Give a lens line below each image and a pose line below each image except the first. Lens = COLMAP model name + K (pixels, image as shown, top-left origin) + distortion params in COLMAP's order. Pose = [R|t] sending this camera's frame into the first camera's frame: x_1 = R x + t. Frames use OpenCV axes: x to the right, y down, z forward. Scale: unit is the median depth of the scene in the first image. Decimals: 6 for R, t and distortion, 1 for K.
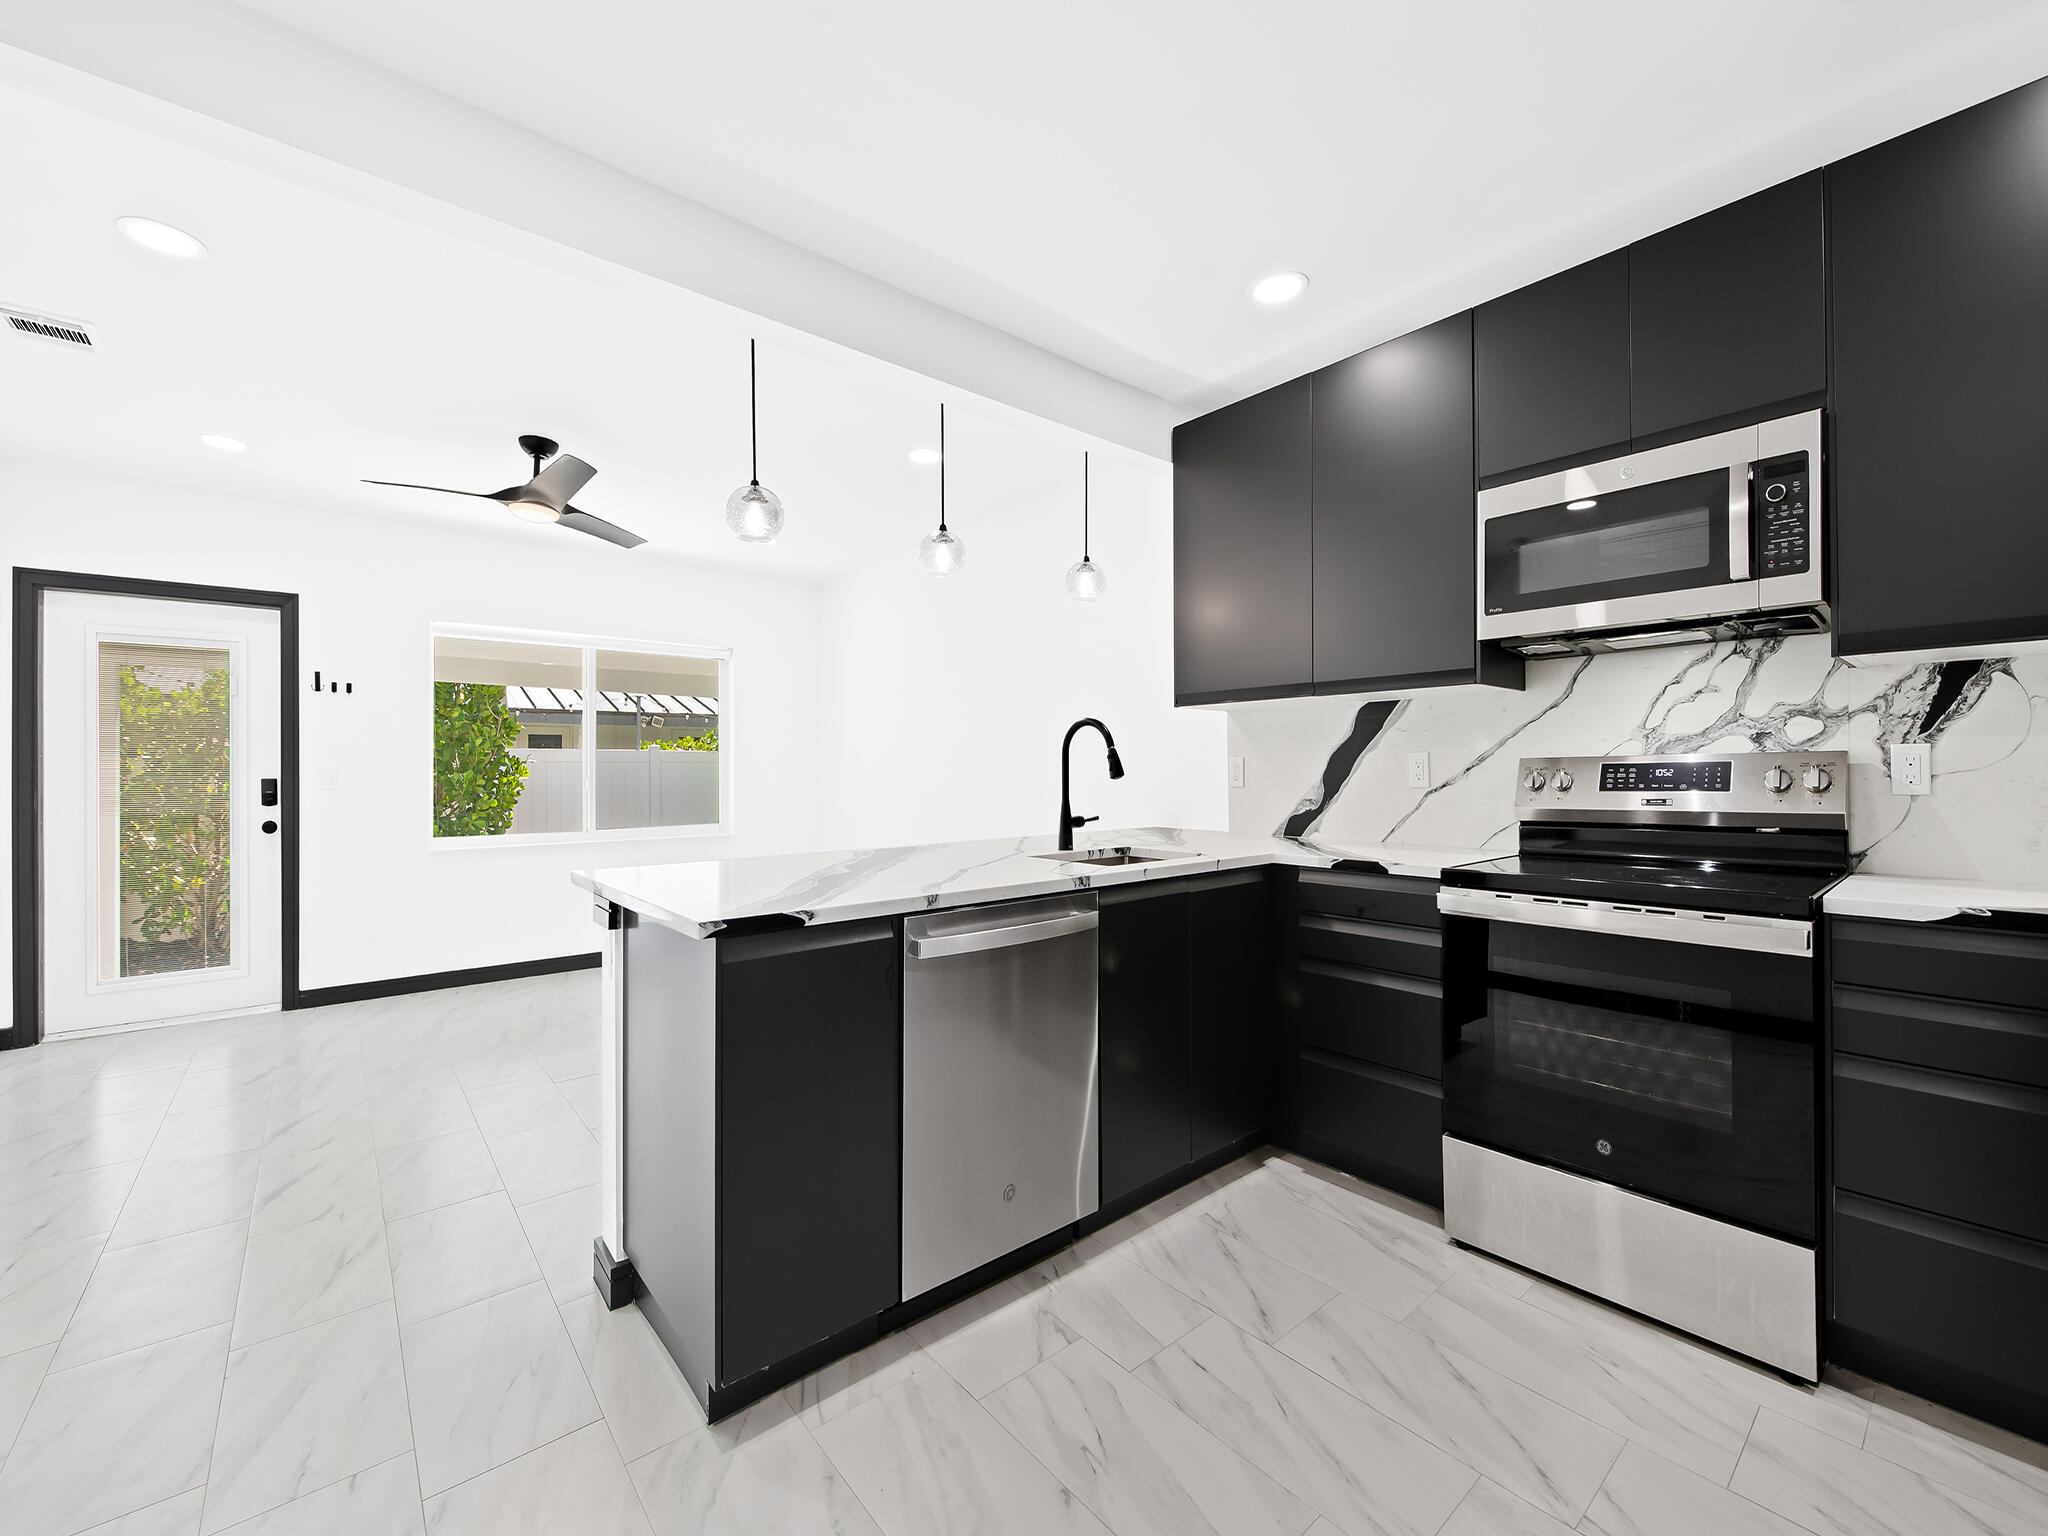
lens RADIAL K [[831.4, 0, 1014.6], [0, 831.4, 771.9], [0, 0, 1]] dist [-0.001040, -0.002780]
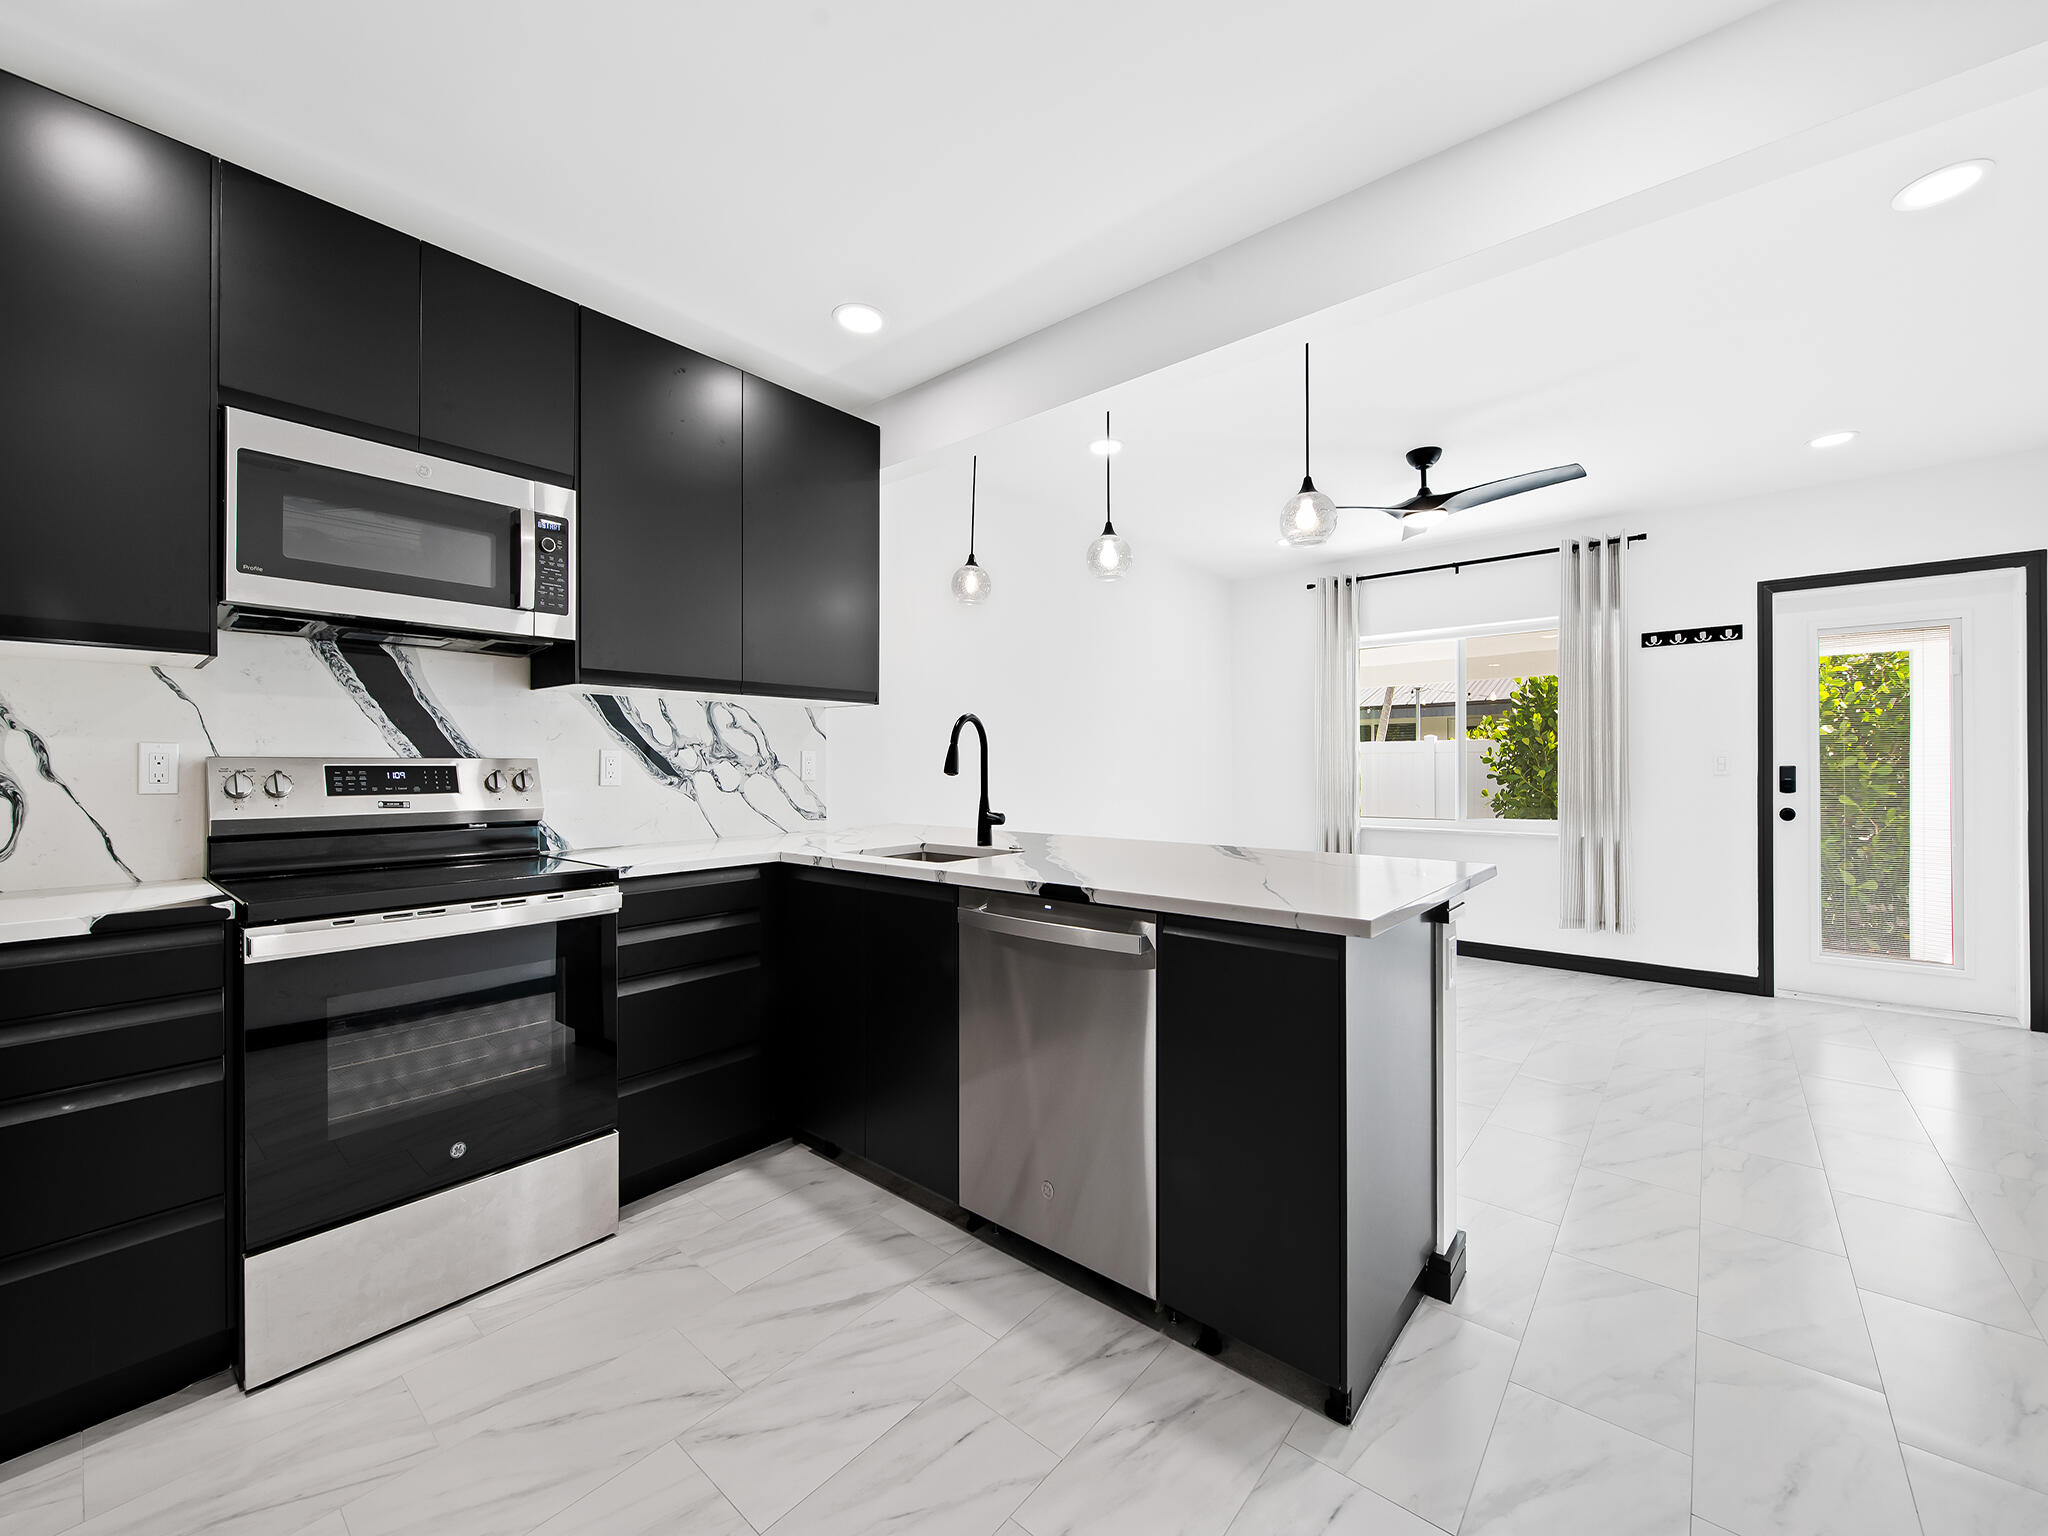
lens RADIAL K [[811.2, 0, 1034.3], [0, 811.2, 782.5], [0, 0, 1]] dist [-0.000374, -0.002818]
pose [[-0.179043, -0.008729, 0.983802, -0.330338], [0.006815, 0.999926, 0.010112, 0.005374], [-0.983818, 0.008515, -0.178971, 0.437400]]
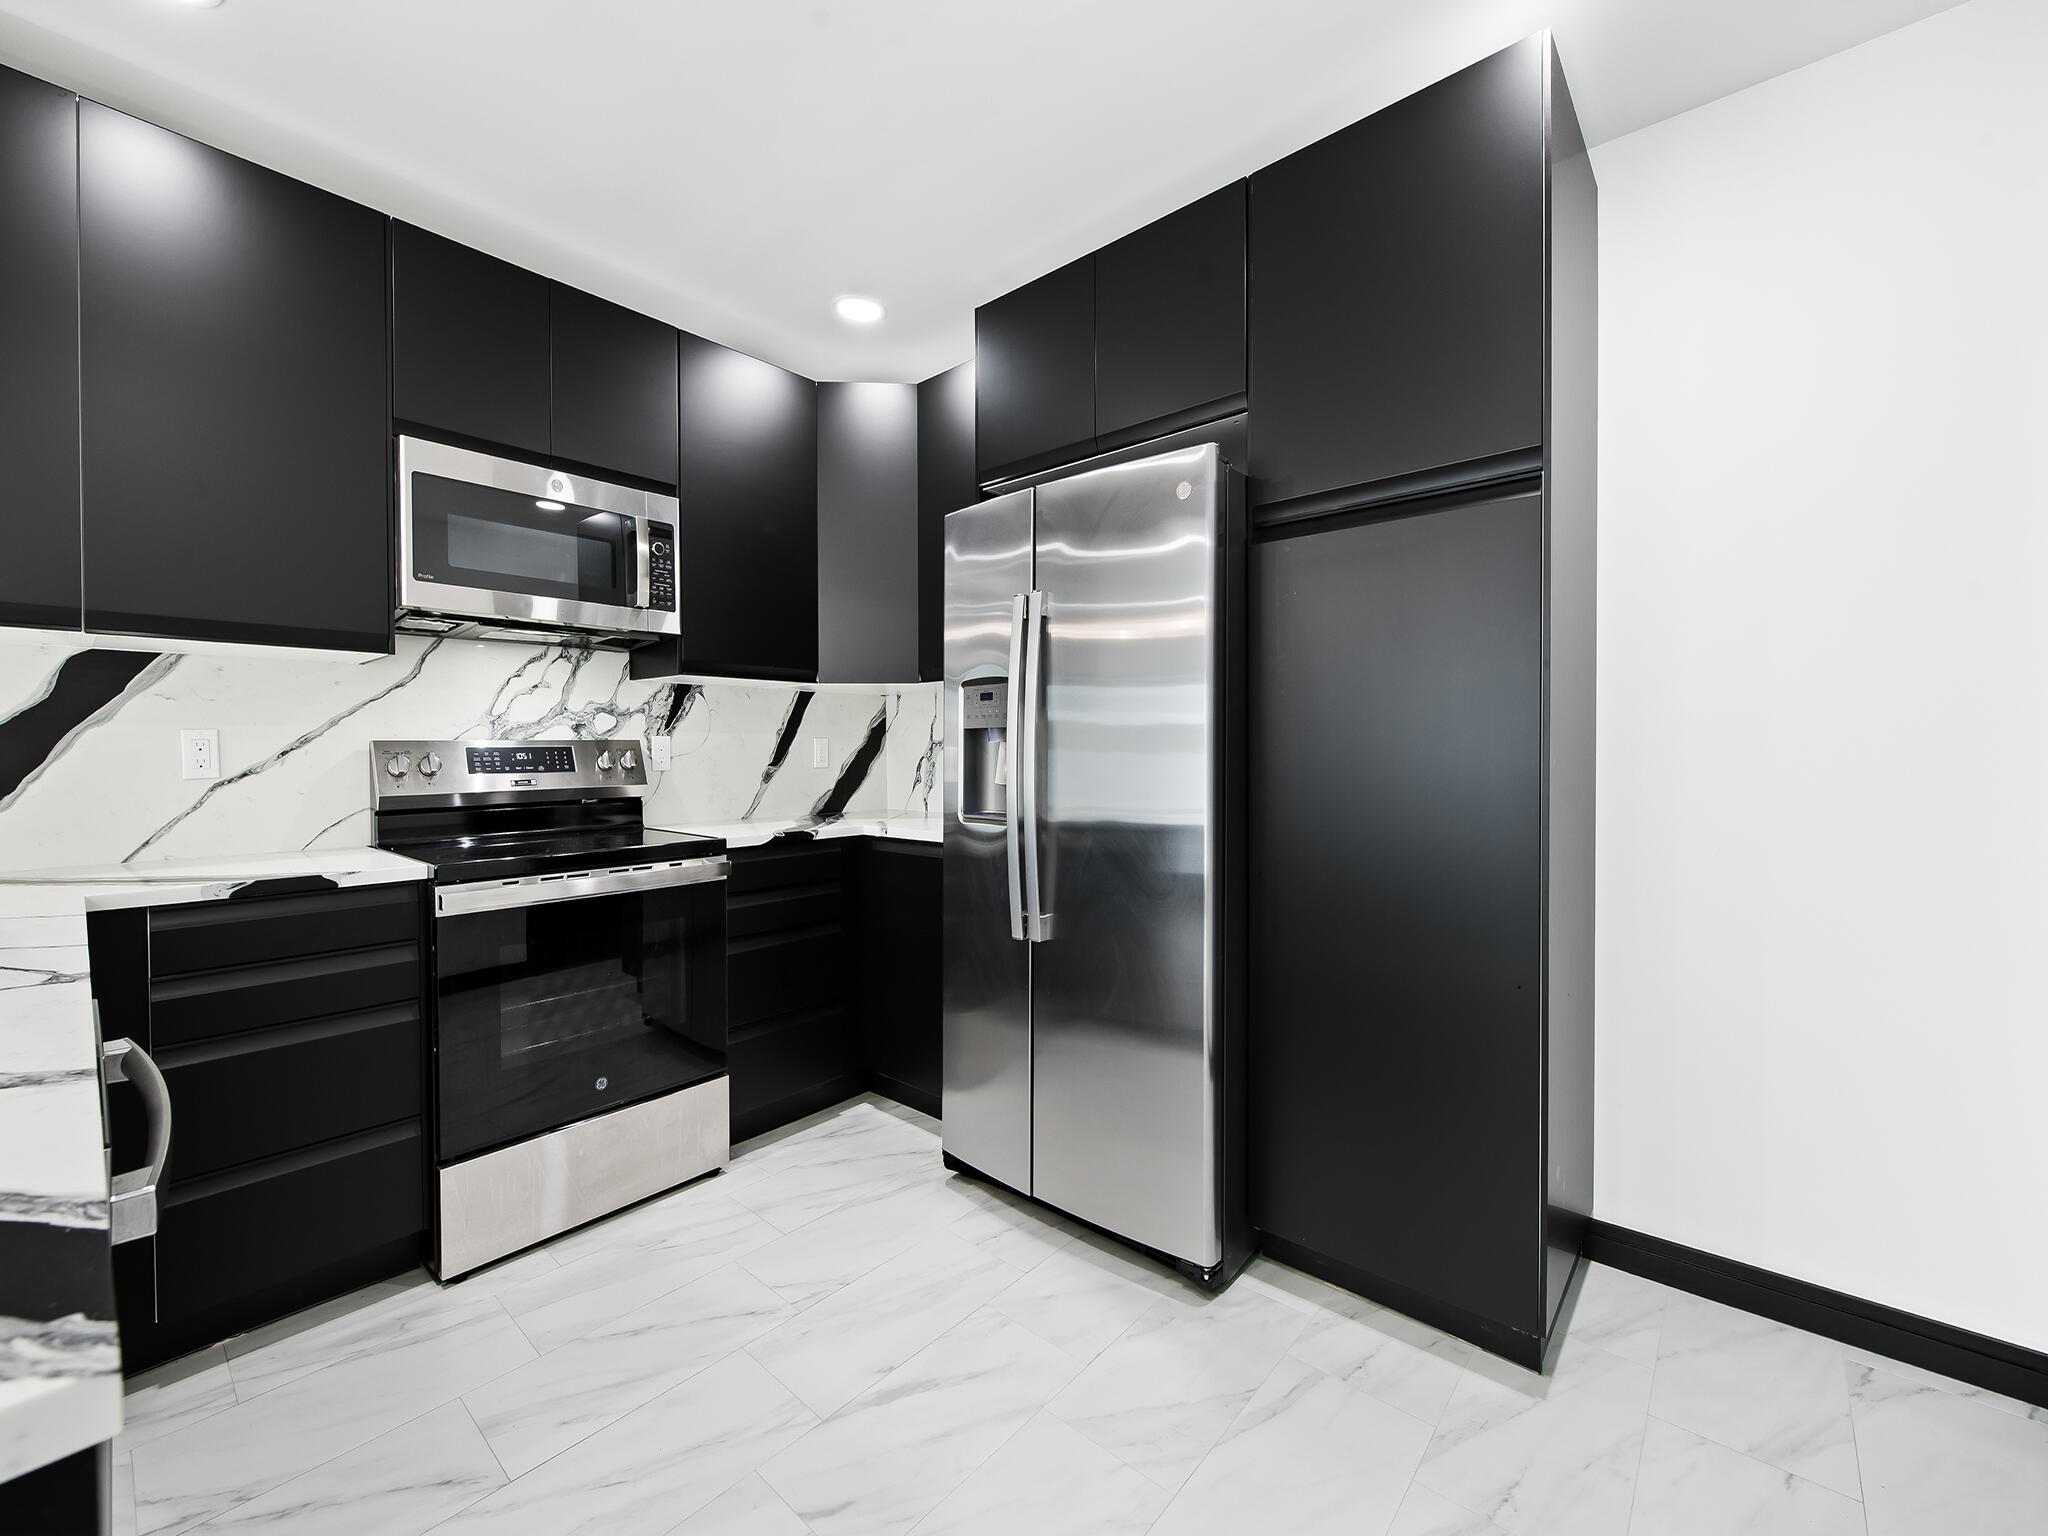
lens RADIAL K [[831.4, 0, 1030.2], [0, 831.4, 769.5], [0, 0, 1]] dist [-0.001040, -0.002780]
pose [[-0.165468, -0.015313, 0.986096, -0.452505], [0.007815, 0.999828, 0.016838, 0.005320], [-0.986184, 0.010492, -0.165320, 0.537152]]
